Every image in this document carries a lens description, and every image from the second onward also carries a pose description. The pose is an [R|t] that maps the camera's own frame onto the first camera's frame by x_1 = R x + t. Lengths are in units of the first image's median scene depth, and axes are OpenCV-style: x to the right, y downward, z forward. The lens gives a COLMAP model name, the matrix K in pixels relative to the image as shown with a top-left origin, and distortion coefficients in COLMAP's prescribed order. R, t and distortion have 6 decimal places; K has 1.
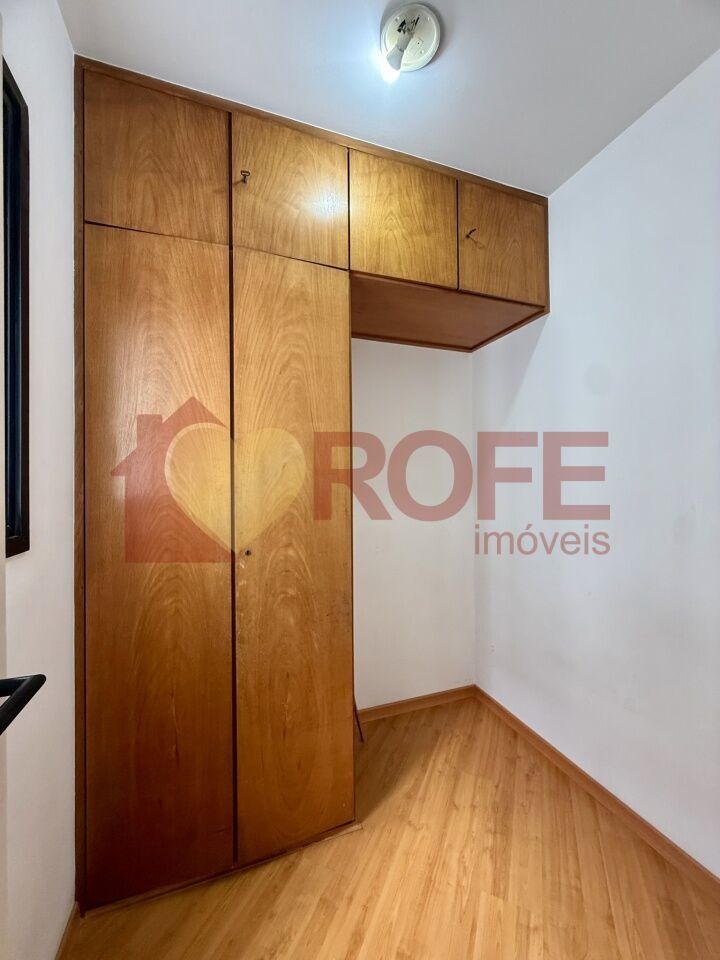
lens RADIAL K [[381.7, 0, 354.8], [0, 381.7, 477.3], [0, 0, 1]] dist [-0.000189, 0.000482]
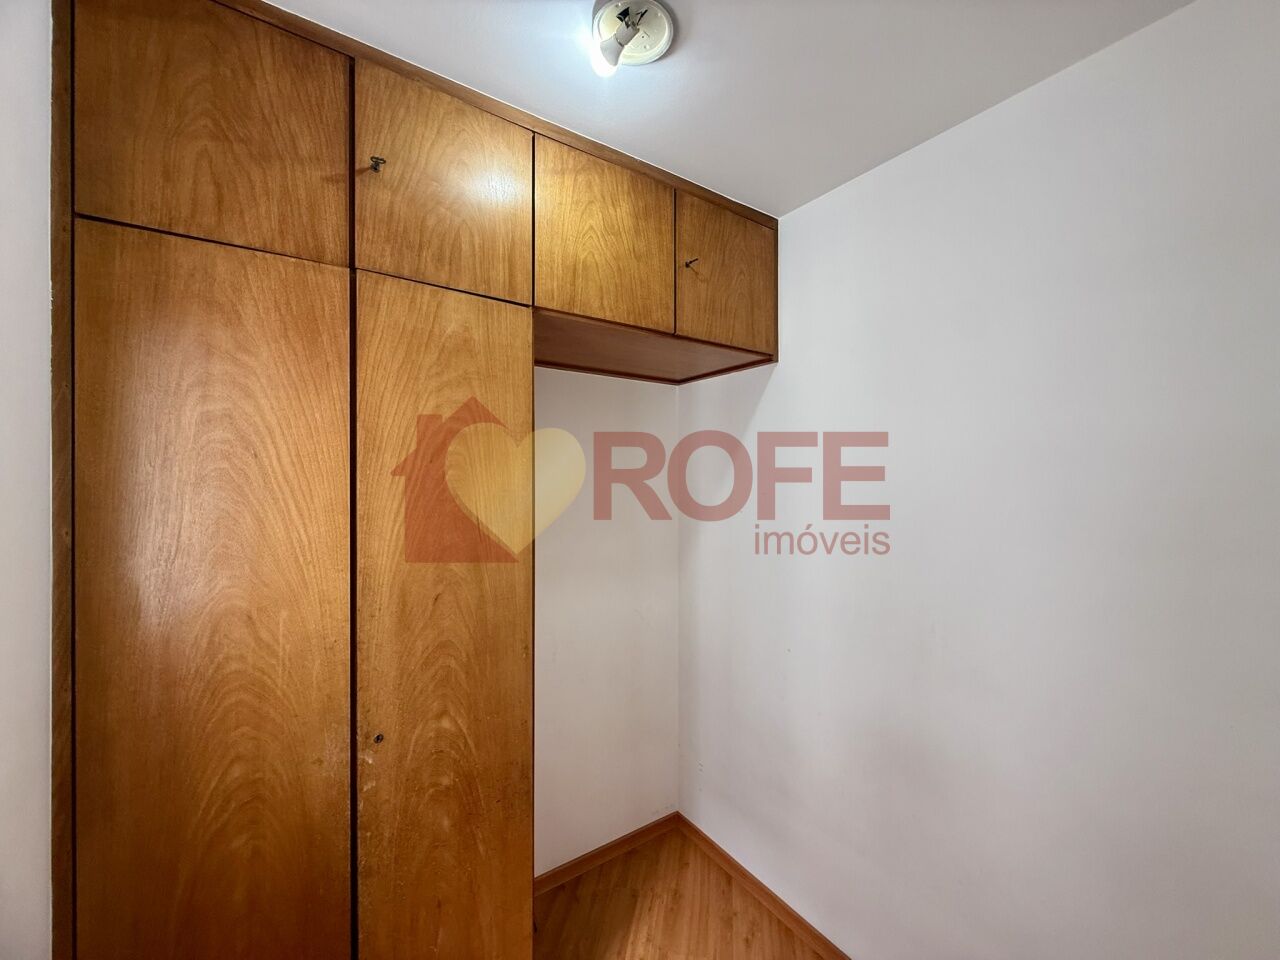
lens RADIAL K [[509.0, 0, 632.3], [0, 509.0, 483.7], [0, 0, 1]] dist [-0.000189, 0.000482]
pose [[0.967702, 0.008376, 0.251958, -0.078915], [-0.011135, 0.999893, 0.009526, -0.248213], [-0.251851, -0.012024, 0.967691, 0.043485]]
